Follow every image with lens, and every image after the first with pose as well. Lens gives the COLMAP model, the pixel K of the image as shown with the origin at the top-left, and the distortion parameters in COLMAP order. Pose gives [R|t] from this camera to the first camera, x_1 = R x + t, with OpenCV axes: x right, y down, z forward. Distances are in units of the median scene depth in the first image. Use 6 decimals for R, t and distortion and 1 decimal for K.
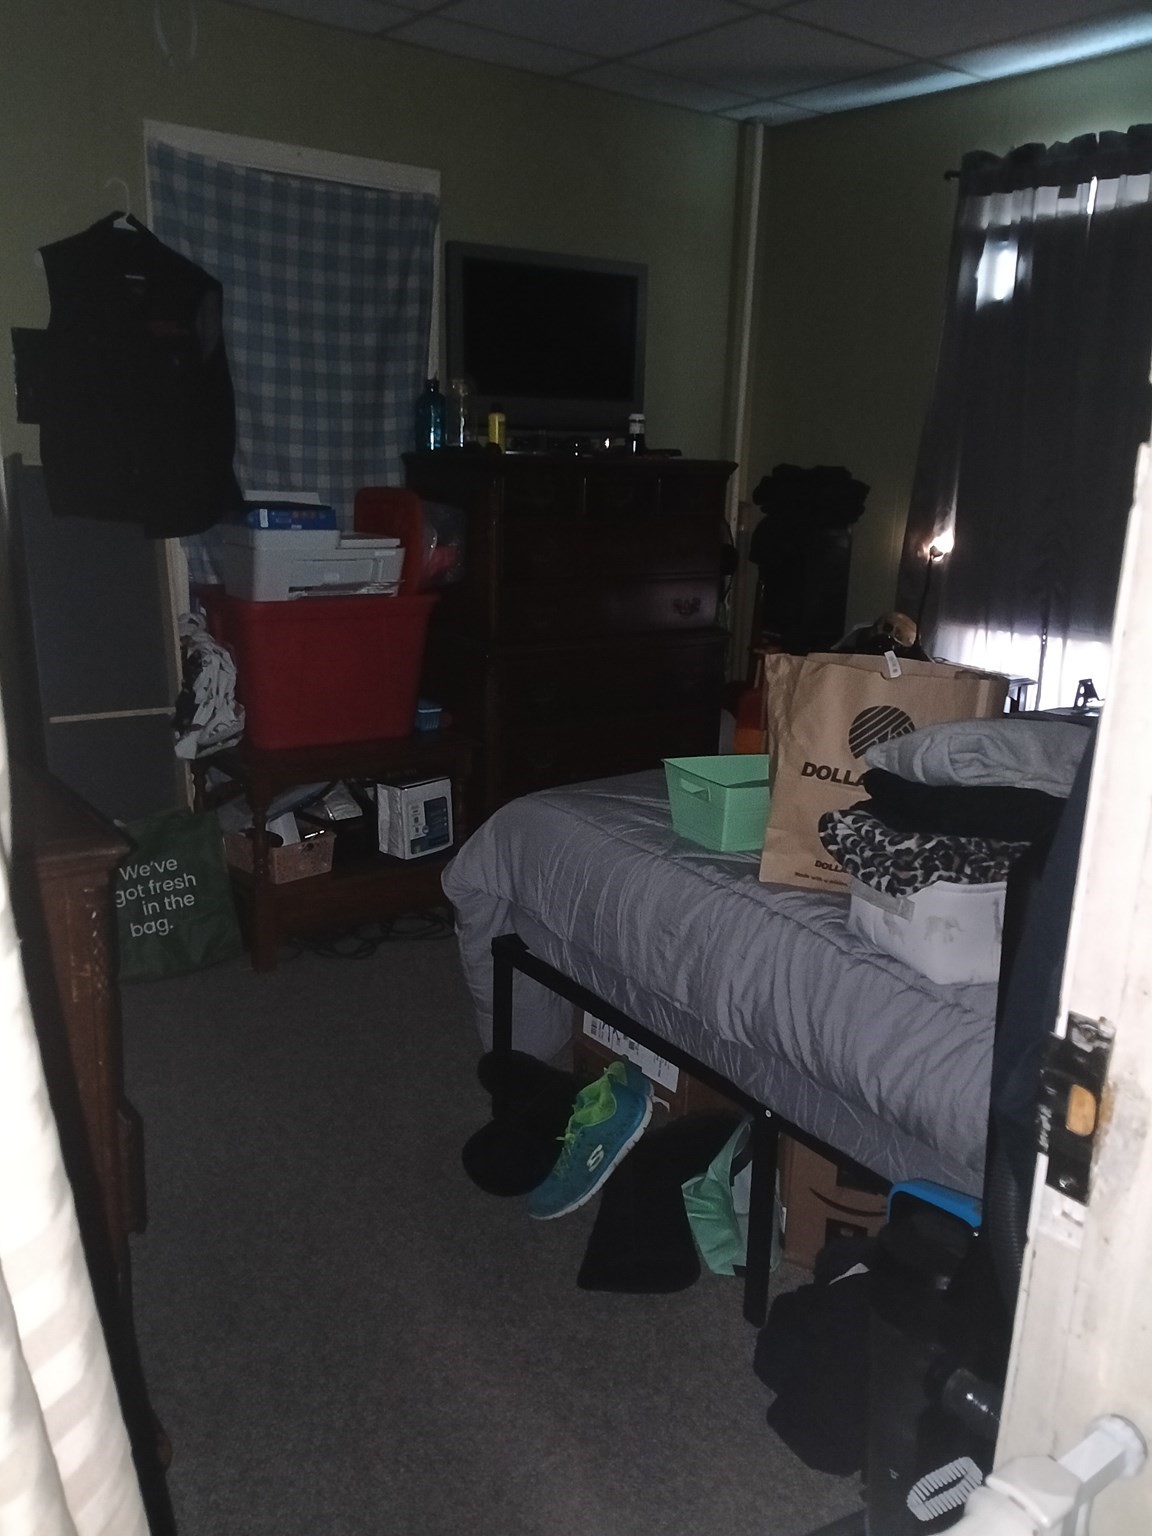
lens RADIAL K [[1266.1, 0, 576.0], [0, 1266.1, 768.0], [0, 0, 1]] dist [0.090970, -0.155150]
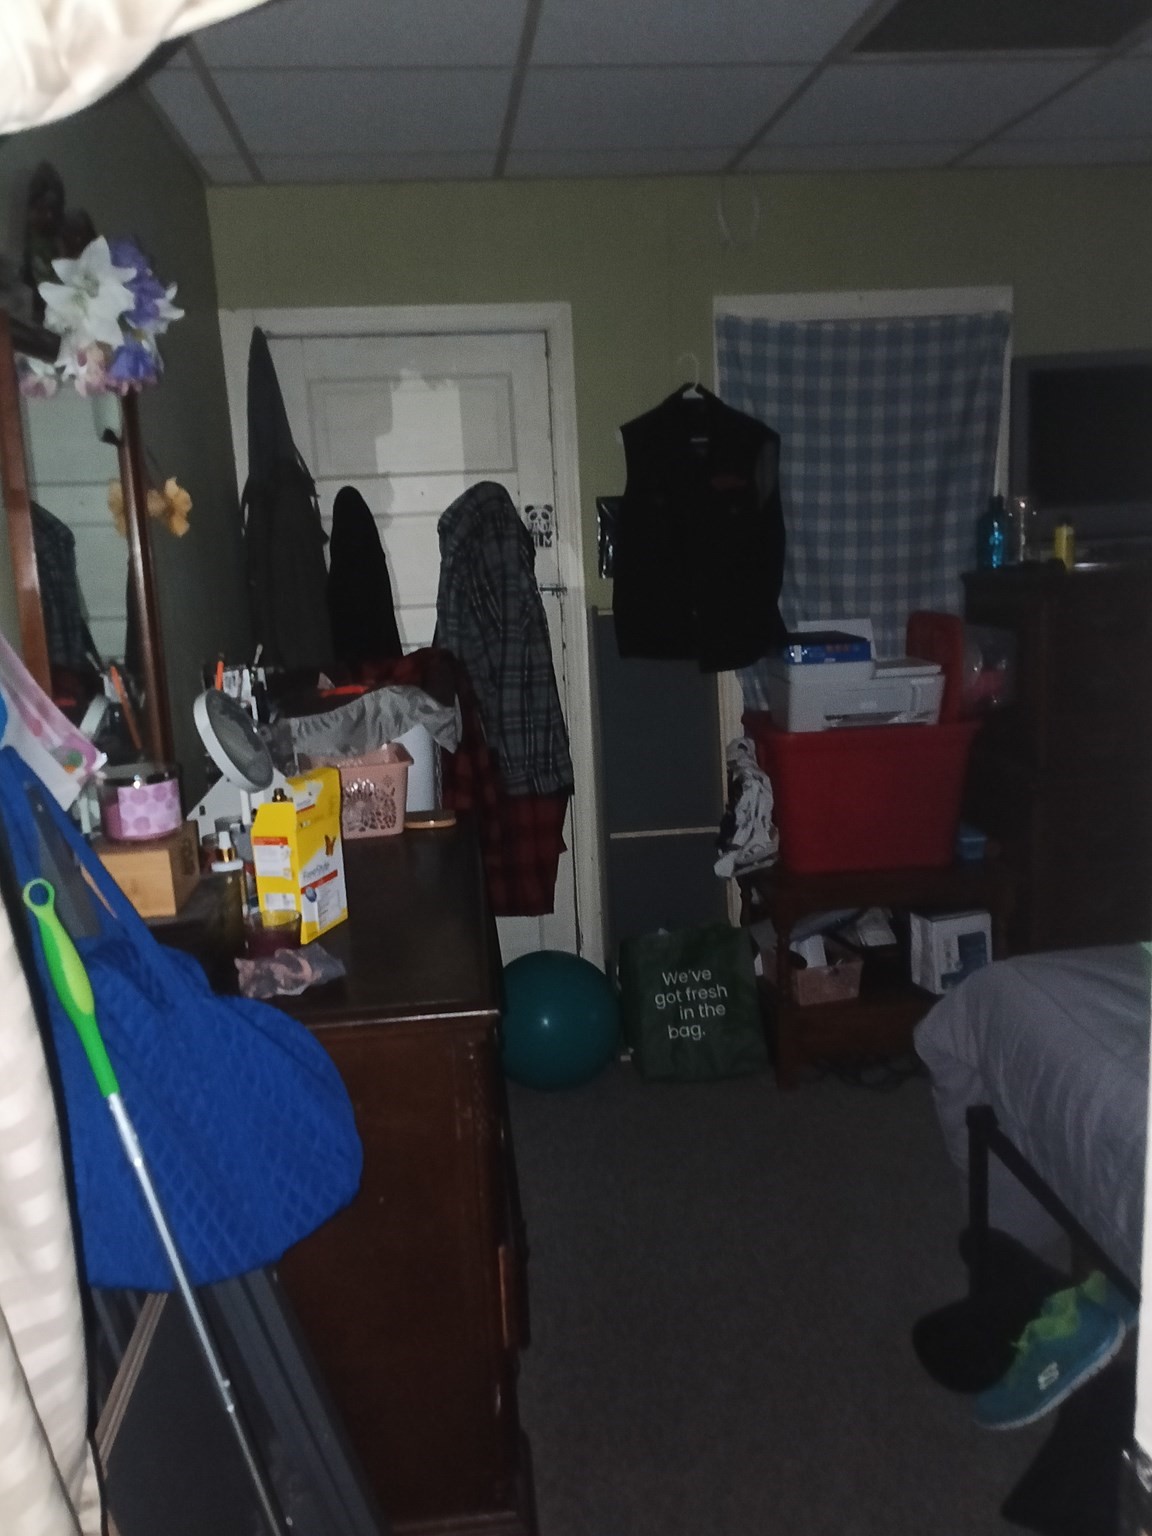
lens RADIAL K [[1266.1, 0, 576.0], [0, 1266.1, 768.0], [0, 0, 1]] dist [0.090970, -0.155150]
pose [[0.856831, 0.026318, -0.514925, 0.131471], [-0.051205, 0.998103, -0.034193, -0.054482], [0.513048, 0.055664, 0.856553, 0.018409]]
